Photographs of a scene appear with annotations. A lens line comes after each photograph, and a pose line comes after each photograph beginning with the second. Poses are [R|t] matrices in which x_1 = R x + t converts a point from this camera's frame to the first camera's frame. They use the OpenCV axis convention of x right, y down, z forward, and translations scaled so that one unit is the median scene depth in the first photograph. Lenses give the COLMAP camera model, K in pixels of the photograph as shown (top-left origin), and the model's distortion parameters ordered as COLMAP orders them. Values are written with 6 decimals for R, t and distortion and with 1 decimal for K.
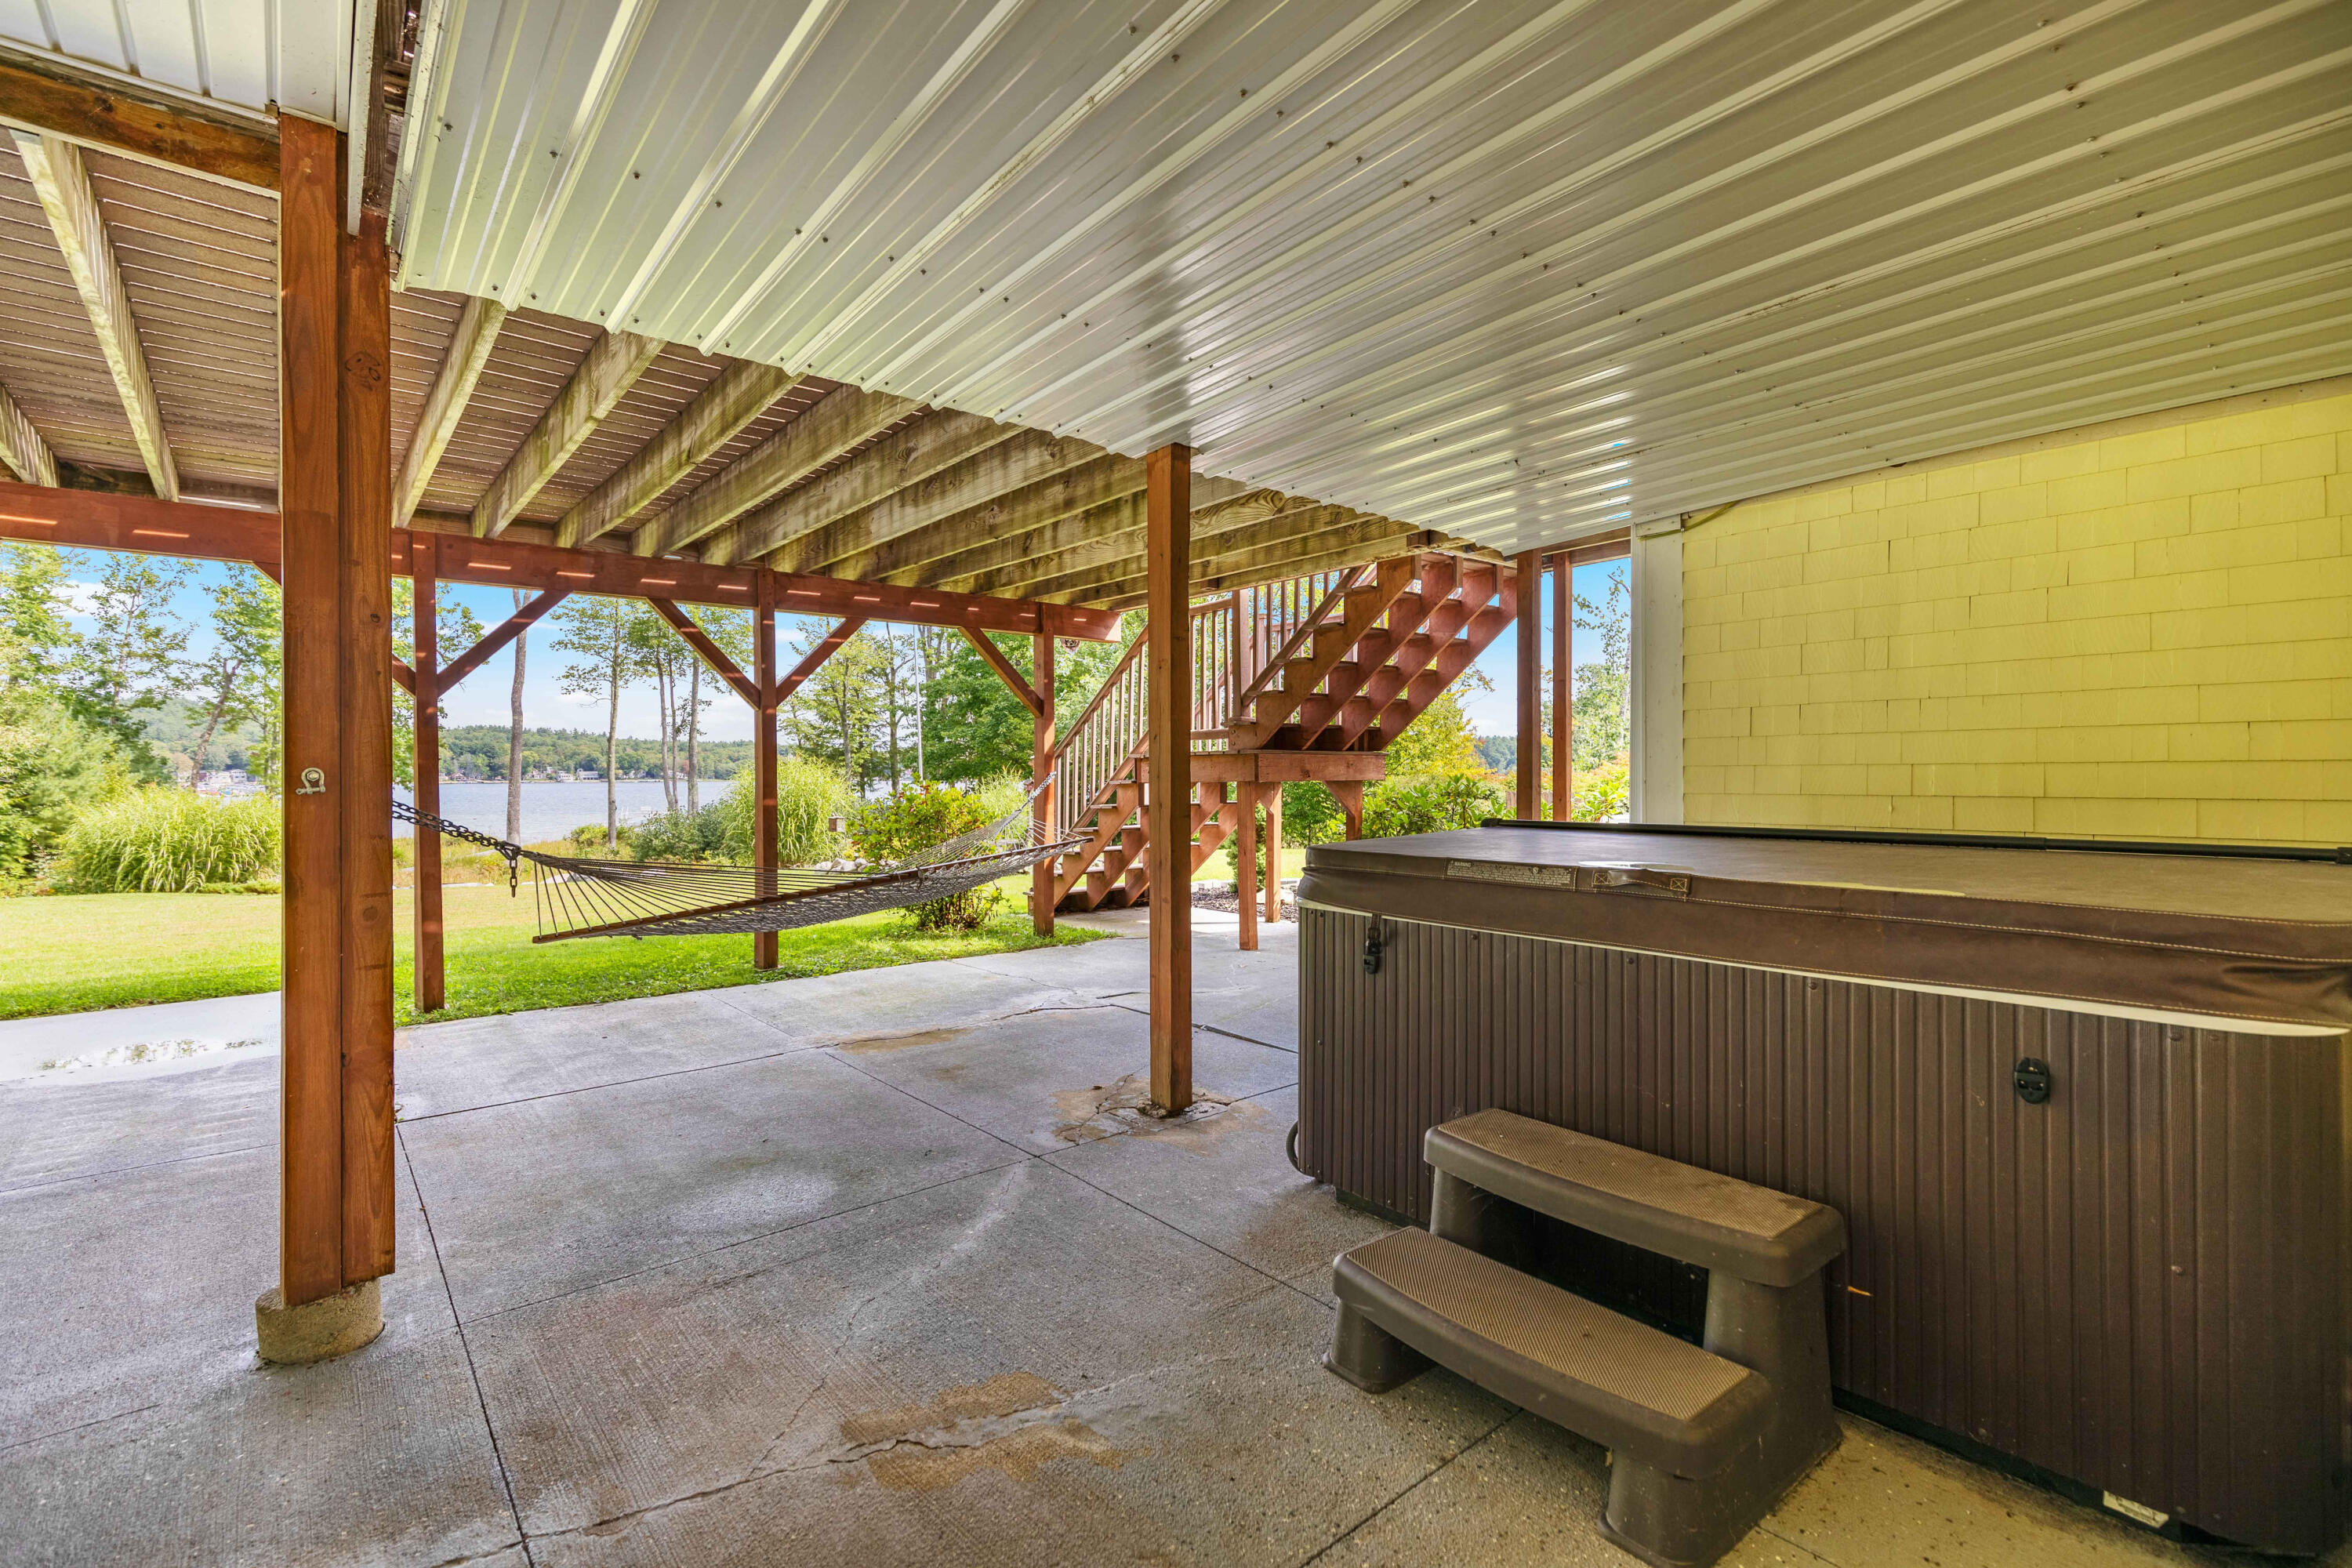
lens RADIAL K [[1067.3, 0, 1182.1], [0, 1067.3, 771.0], [0, 0, 1]] dist [0.001071, 0.000372]
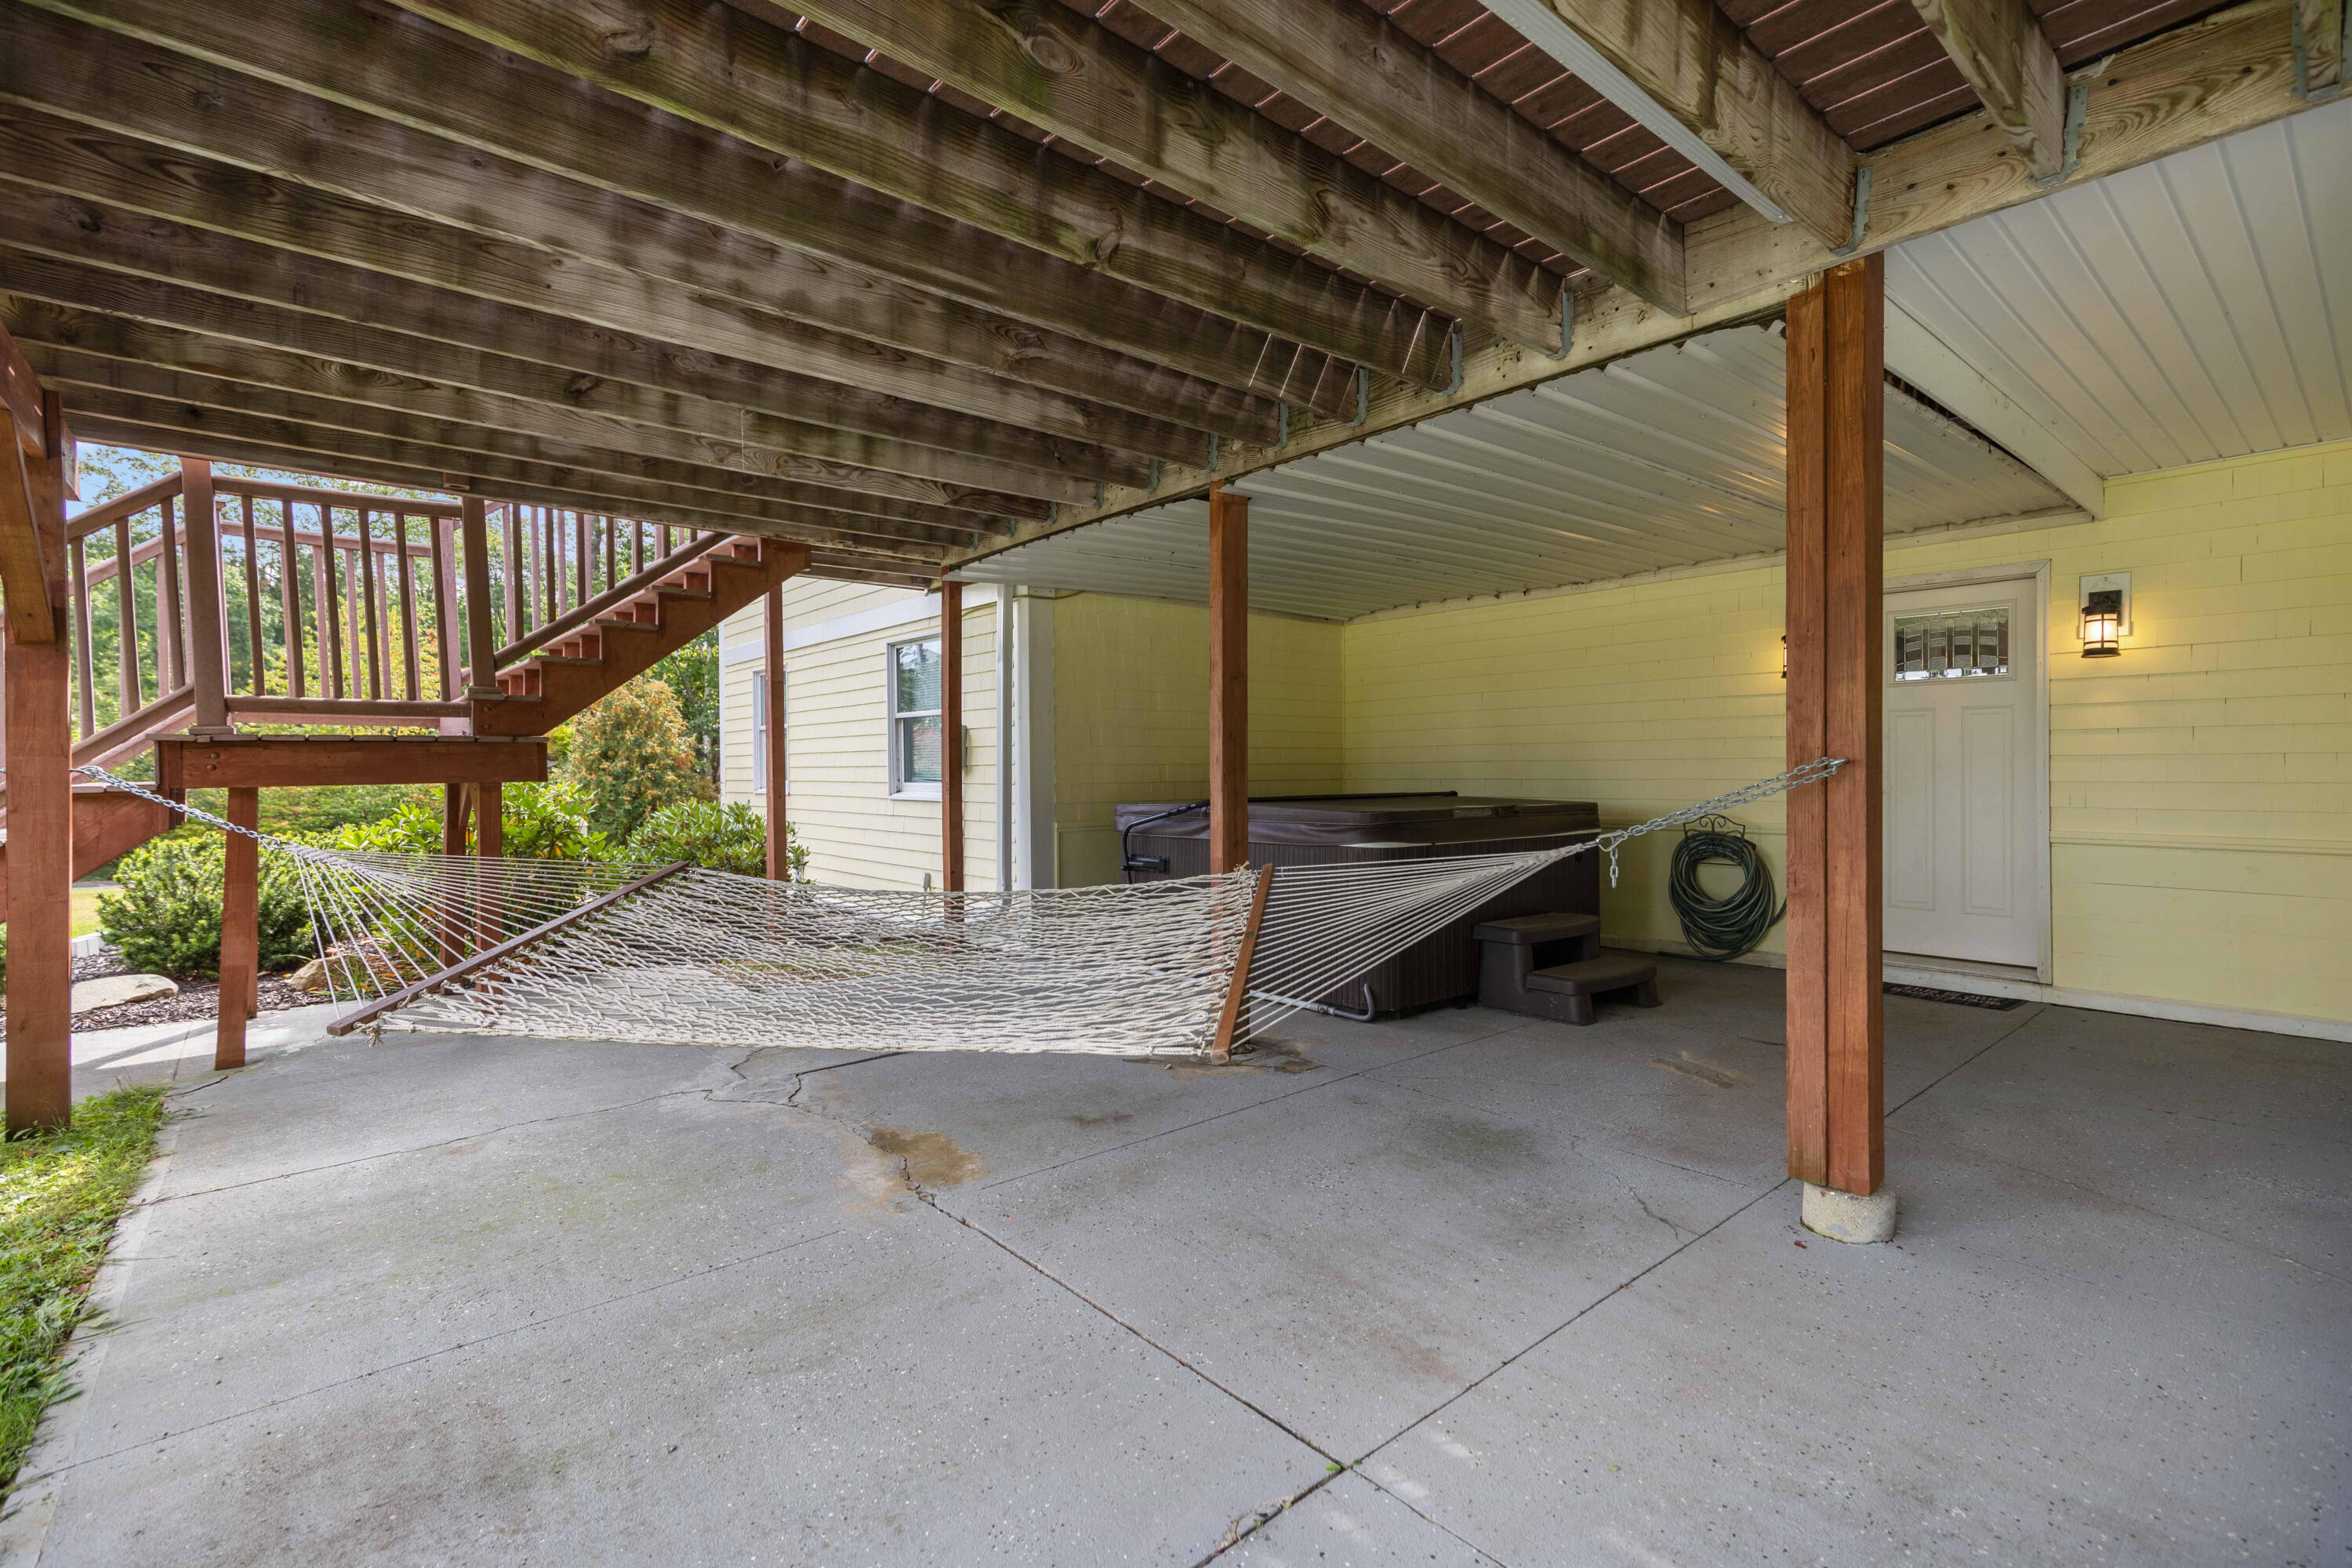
lens RADIAL K [[1067.3, 0, 1179.6], [0, 1067.3, 786.4], [0, 0, 1]] dist [0.001071, 0.000372]
pose [[-0.025944, -0.004811, 0.999652, -1.045898], [0.008756, 0.999949, 0.005039, 0.020807], [-0.999625, 0.008884, -0.025901, 0.957934]]
